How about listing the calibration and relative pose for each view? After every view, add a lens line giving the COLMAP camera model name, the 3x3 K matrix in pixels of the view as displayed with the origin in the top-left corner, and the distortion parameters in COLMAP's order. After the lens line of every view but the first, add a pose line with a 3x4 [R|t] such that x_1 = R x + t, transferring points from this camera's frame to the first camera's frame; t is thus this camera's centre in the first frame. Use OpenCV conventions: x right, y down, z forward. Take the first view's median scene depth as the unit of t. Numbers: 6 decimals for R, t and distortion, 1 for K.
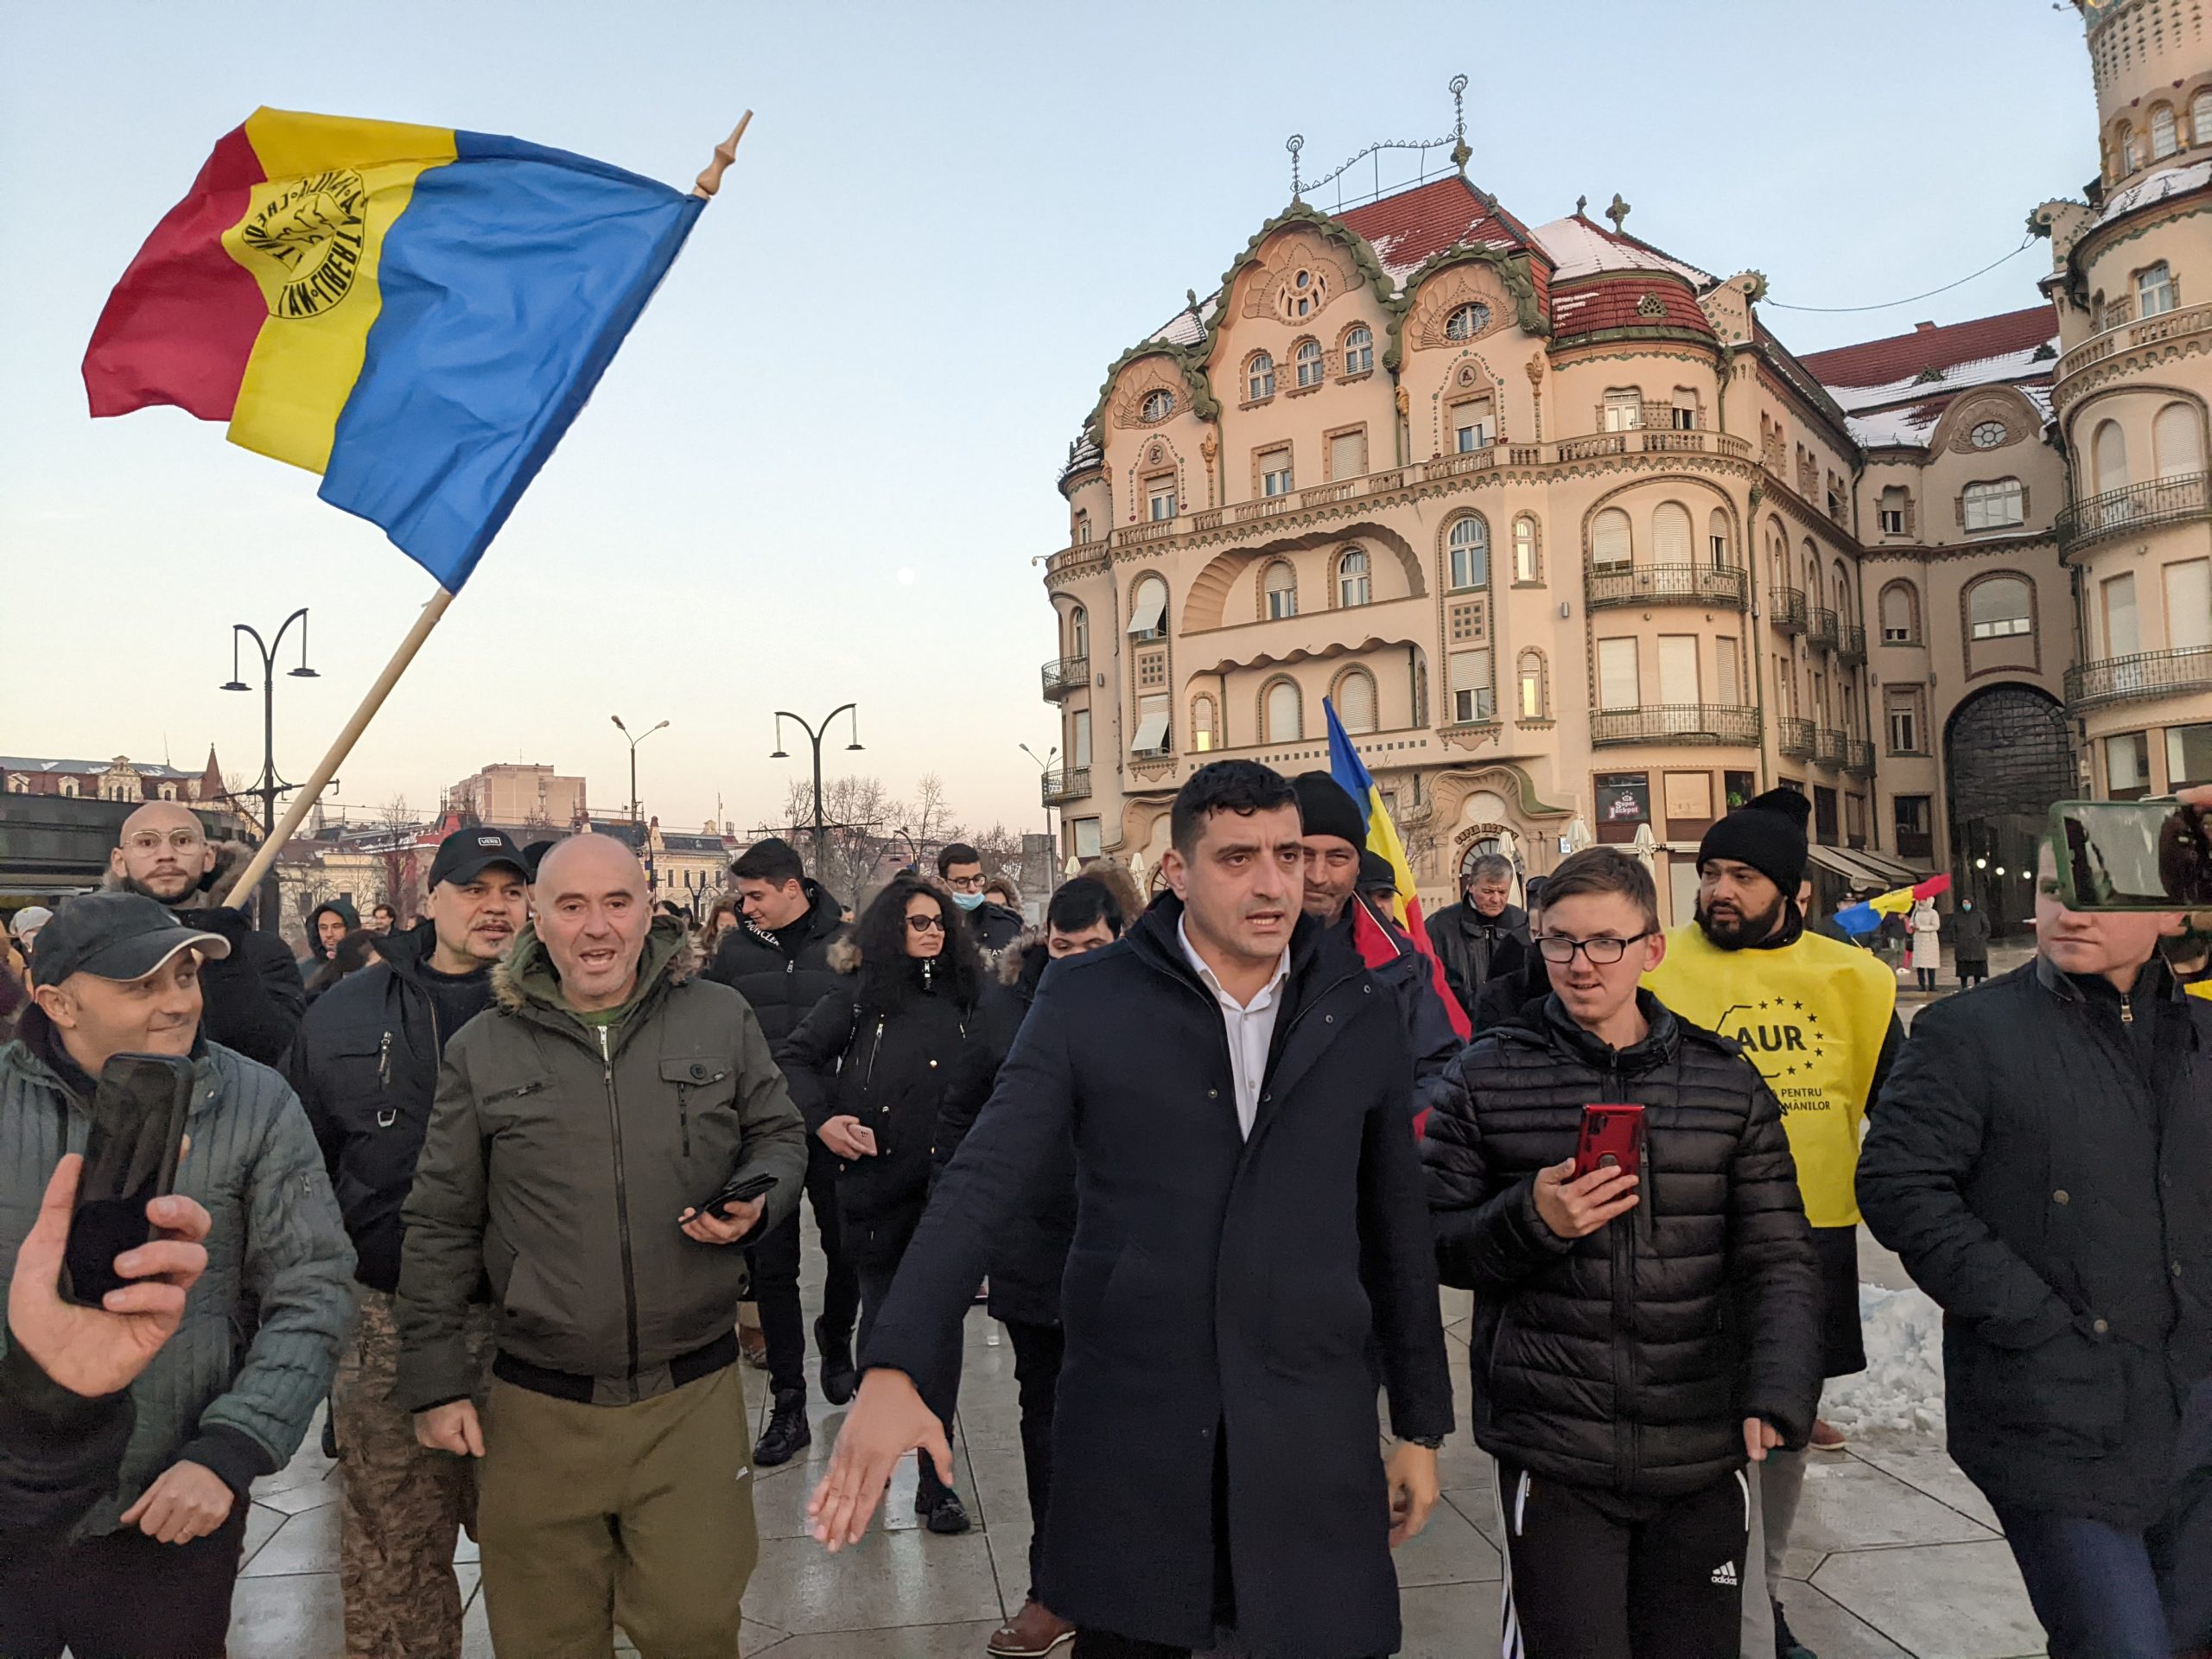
lens RADIAL K [[1649.5, 0, 1106.8], [0, 1649.5, 870.8], [0, 0, 1]] dist [0.000965, -0.042078]
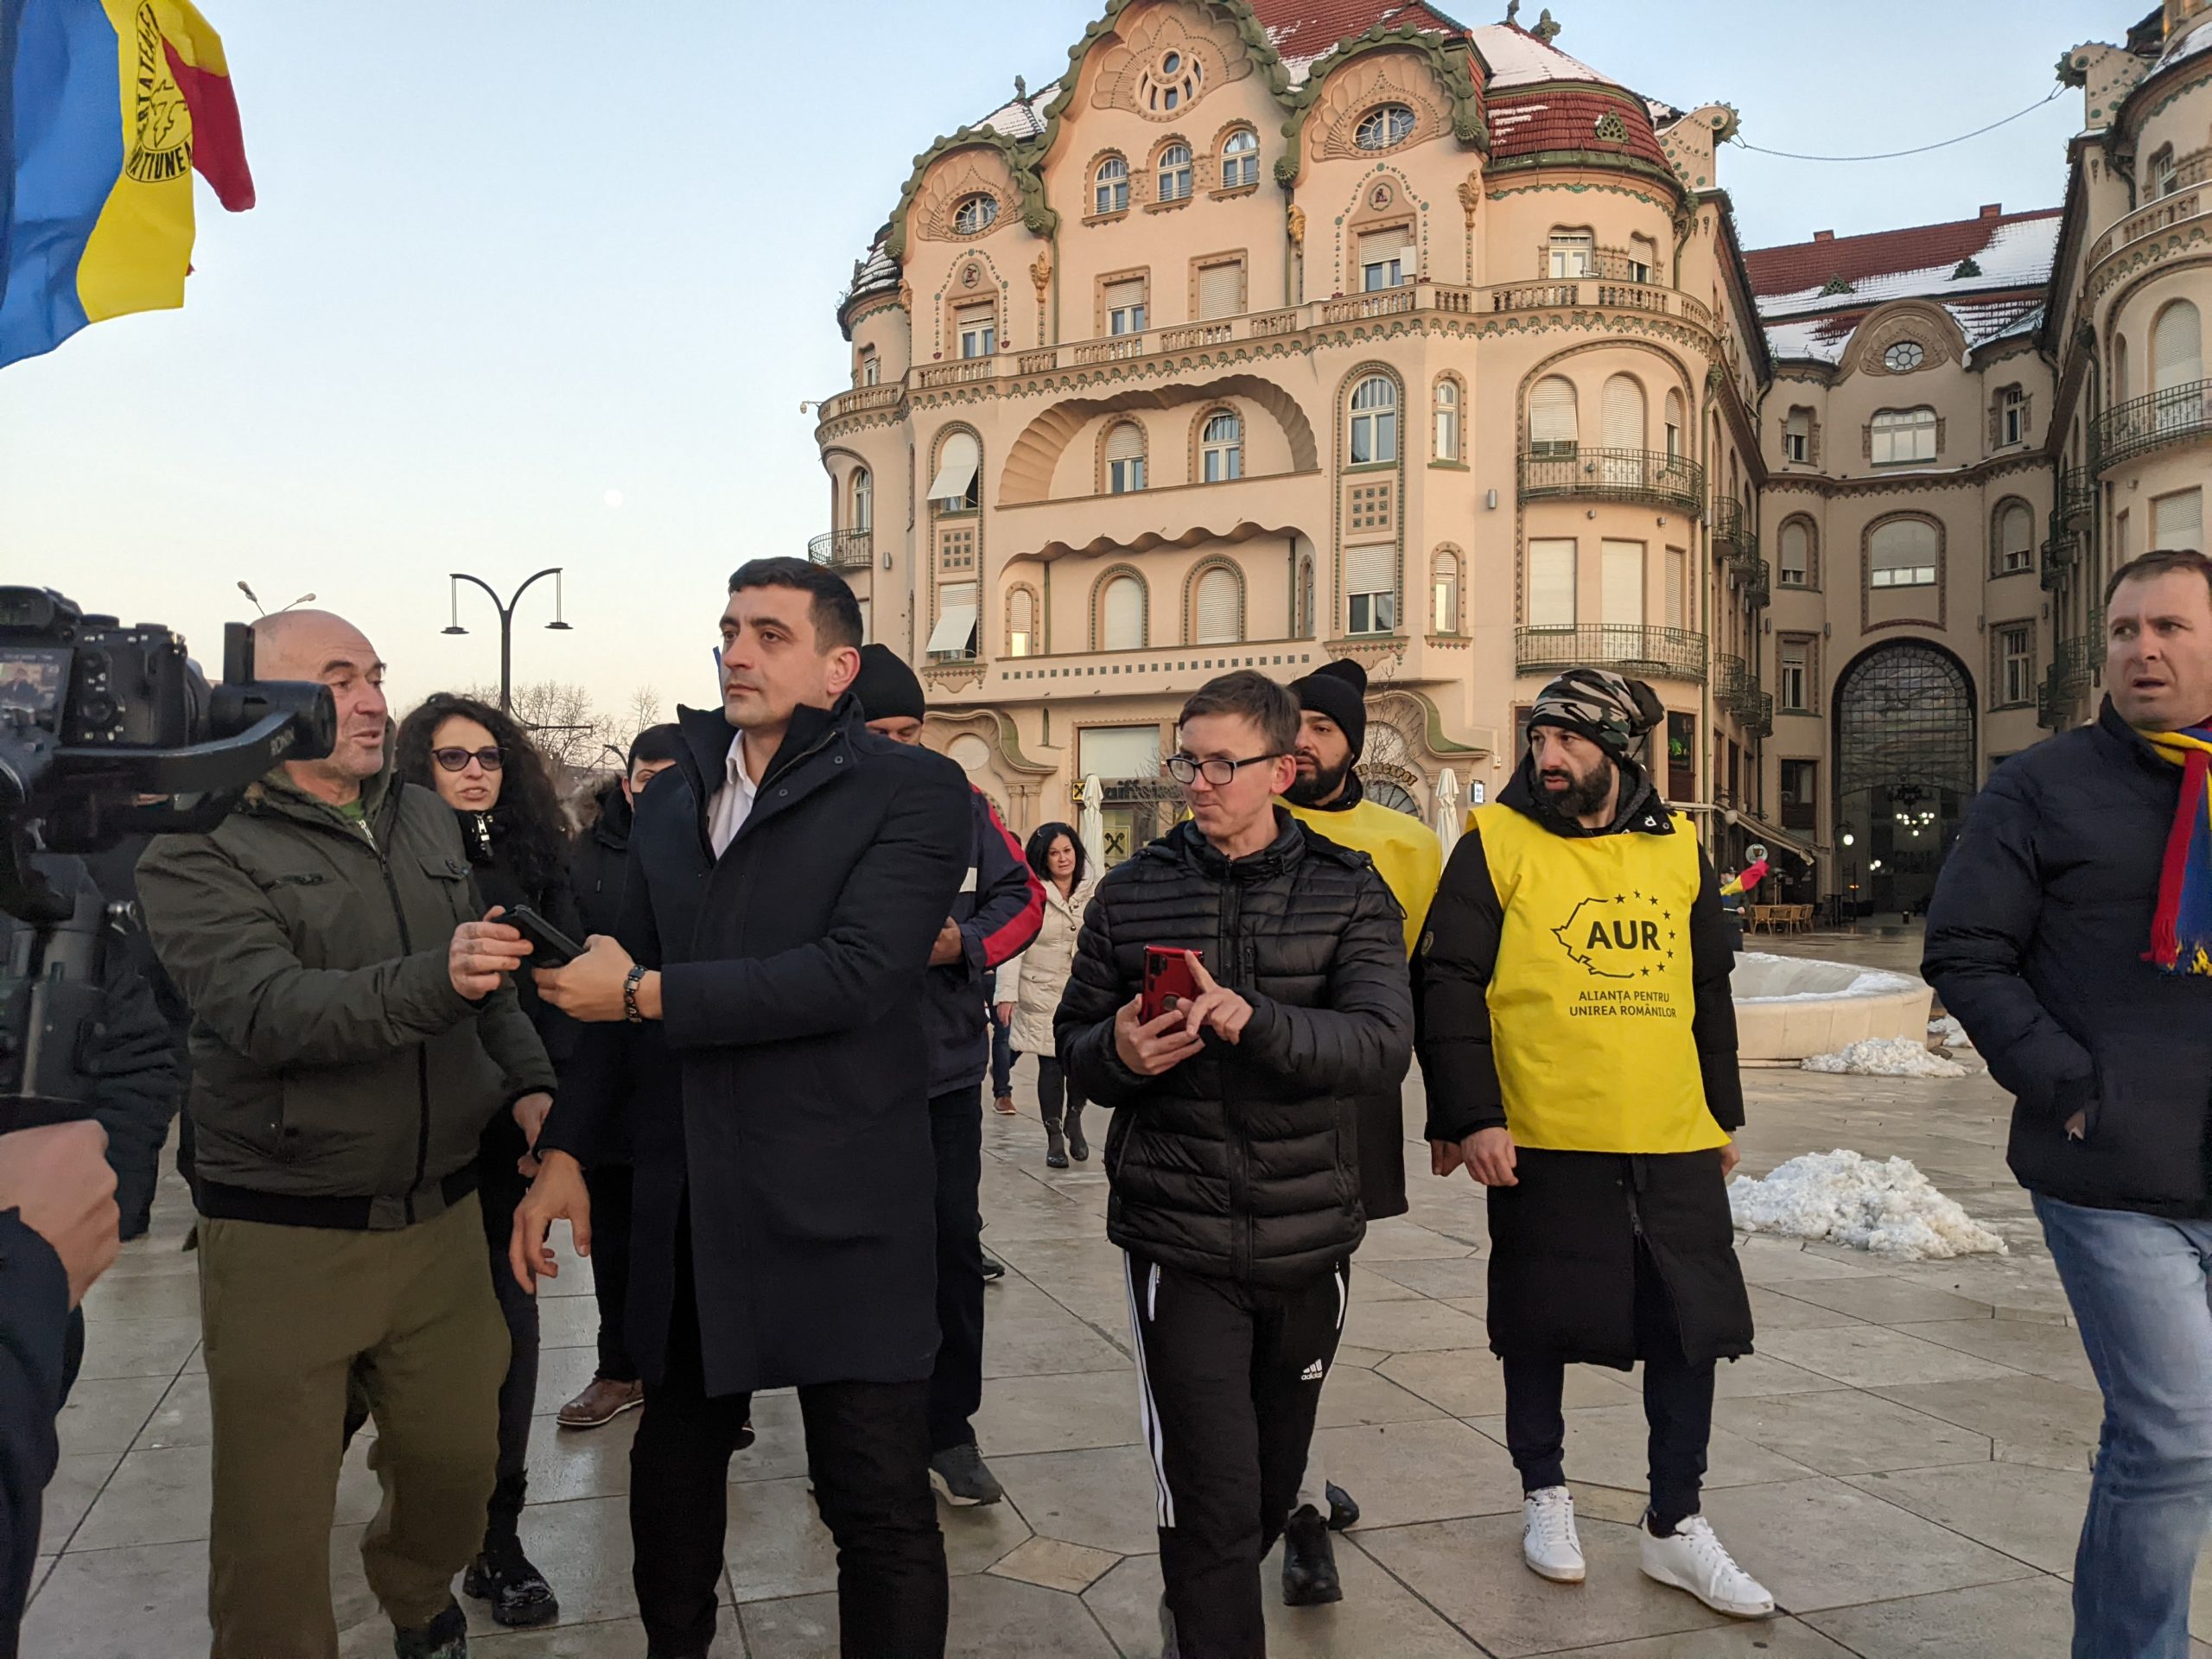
lens RADIAL K [[1649.5, 0, 1106.8], [0, 1649.5, 870.8], [0, 0, 1]] dist [0.000965, -0.042078]
pose [[0.983487, 0.035614, 0.177442, -0.037894], [-0.040308, 0.998925, 0.022914, 0.010014], [-0.176435, -0.029688, 0.983864, 0.222206]]
